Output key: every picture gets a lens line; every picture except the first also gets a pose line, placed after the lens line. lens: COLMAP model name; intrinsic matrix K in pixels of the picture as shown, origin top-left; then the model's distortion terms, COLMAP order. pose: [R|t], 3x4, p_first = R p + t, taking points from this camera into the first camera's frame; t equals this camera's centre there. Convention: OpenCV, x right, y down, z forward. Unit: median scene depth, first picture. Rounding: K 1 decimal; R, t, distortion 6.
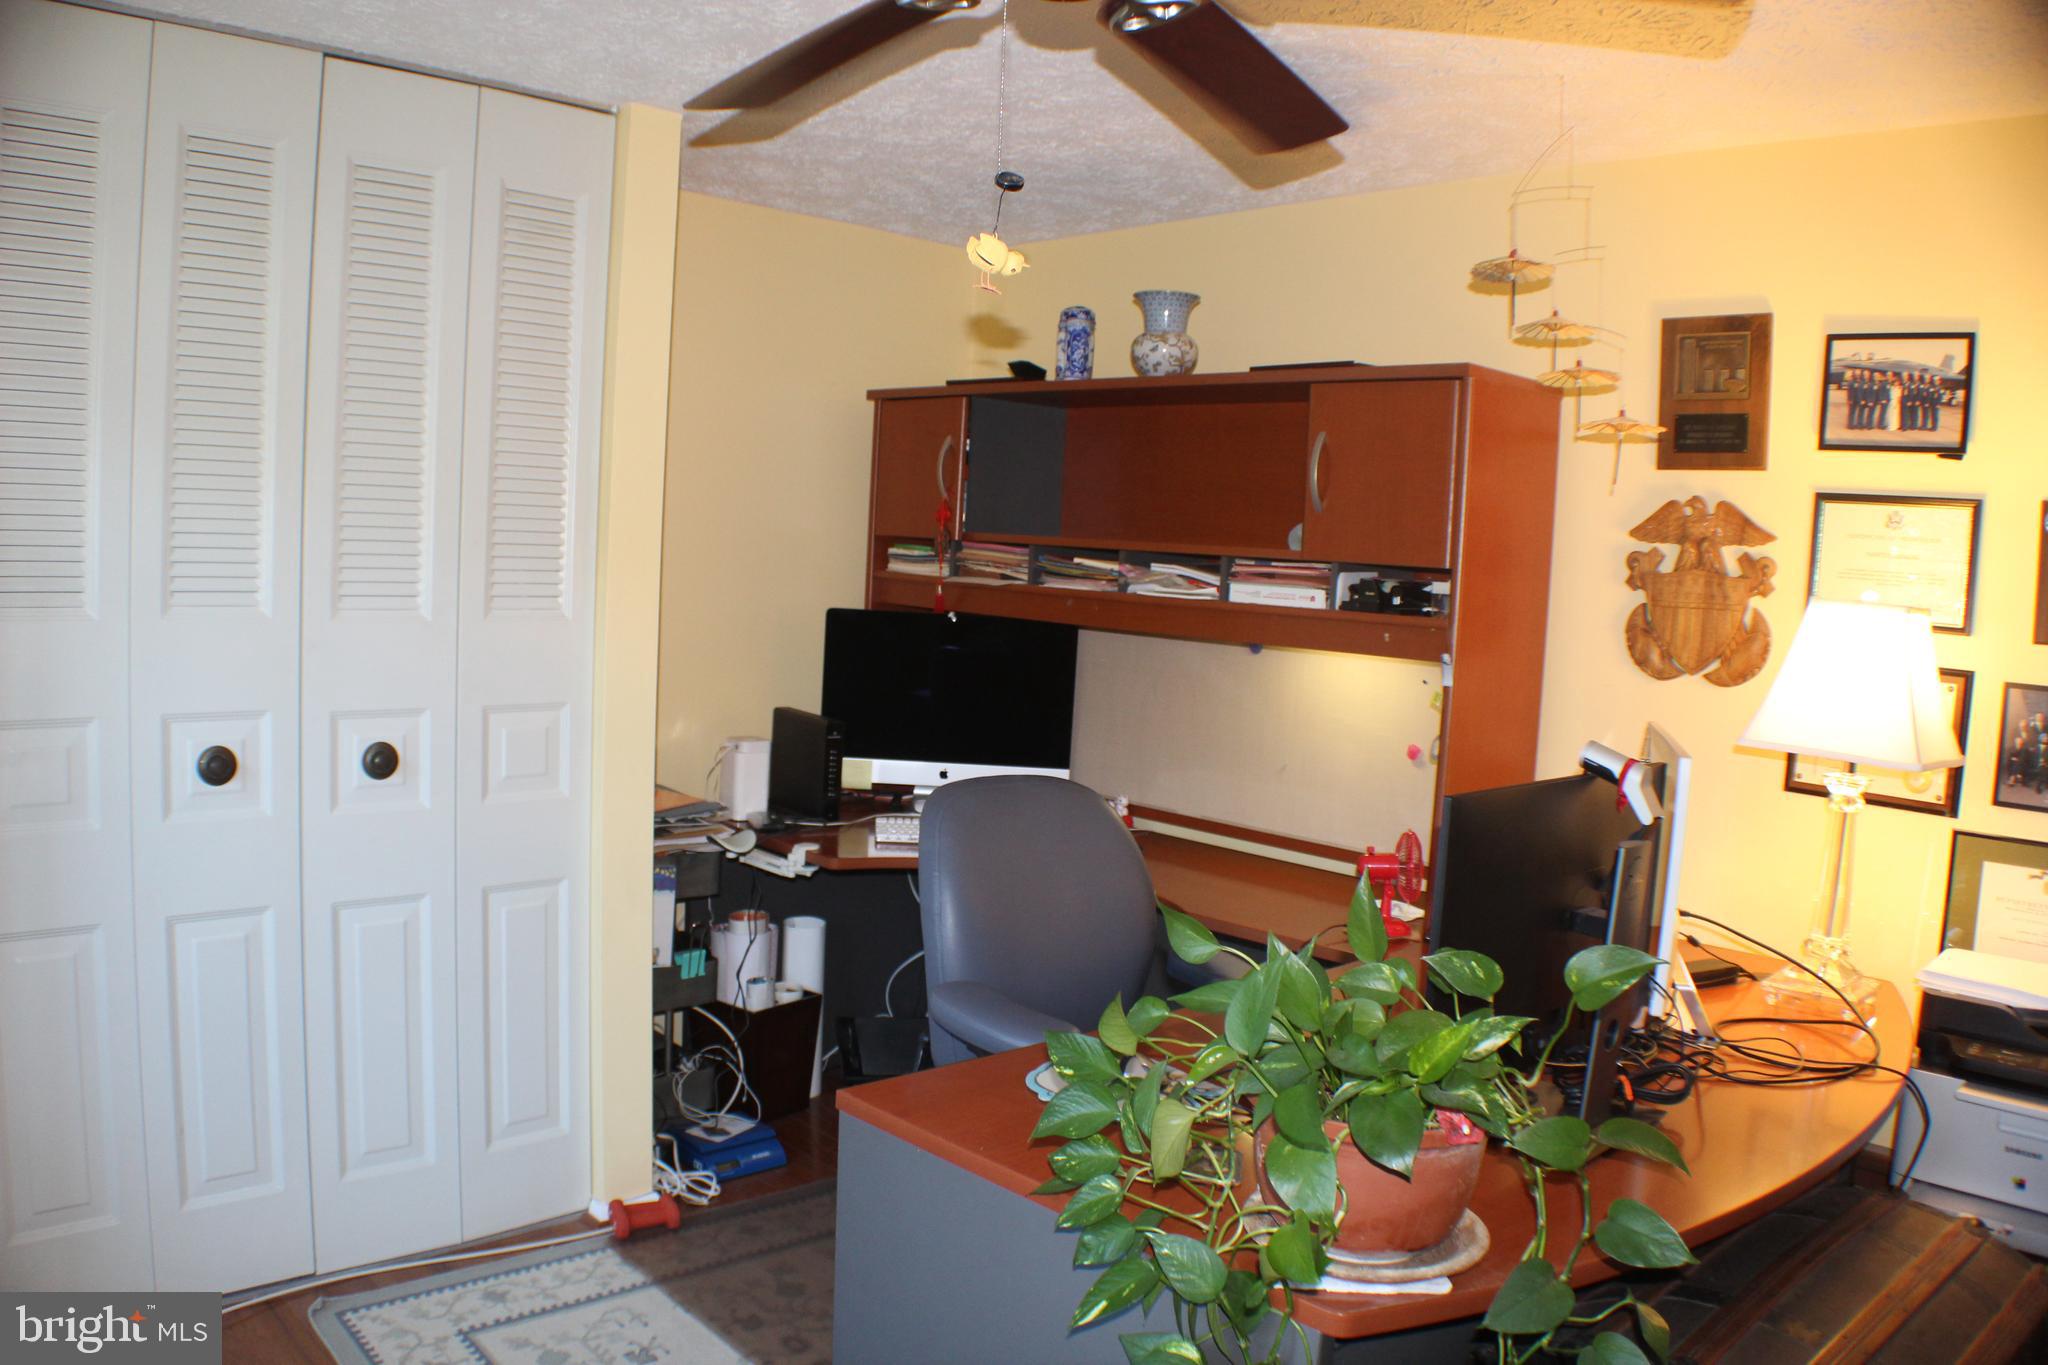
lens RADIAL K [[1546.9, 0, 1013.0], [0, 1546.9, 681.8], [0, 0, 1]] dist [-0.213072, 0.087263]
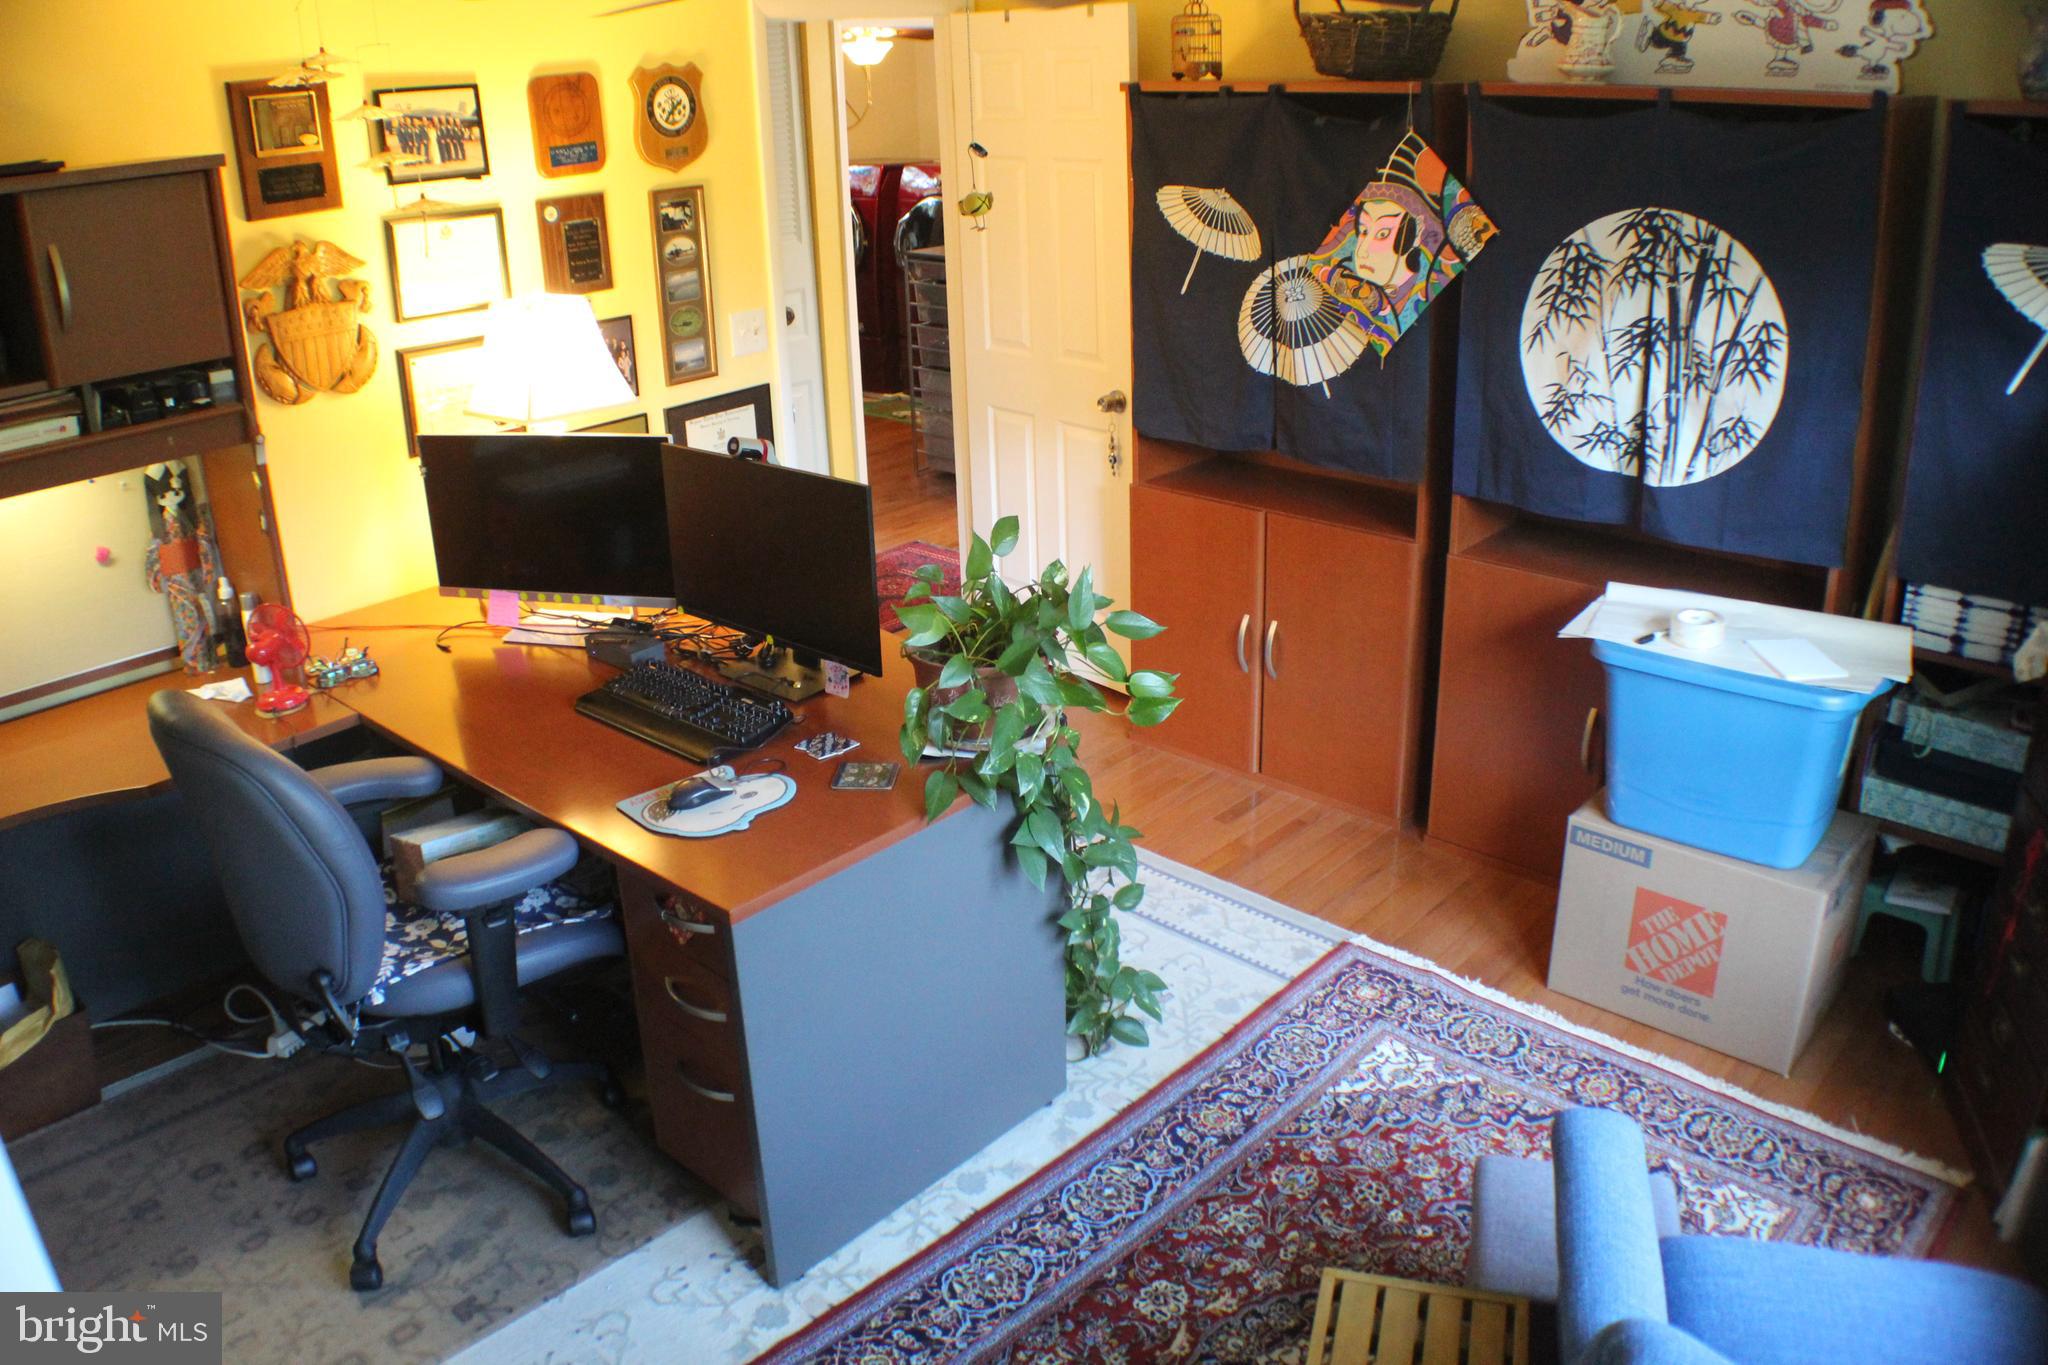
lens RADIAL K [[1546.9, 0, 1013.0], [0, 1546.9, 681.8], [0, 0, 1]] dist [-0.213072, 0.087263]
pose [[-0.093121, -0.425563, 0.900125, -0.827512], [0.107835, 0.894424, 0.434024, -0.273241], [-0.989798, 0.137482, -0.037399, 0.593512]]
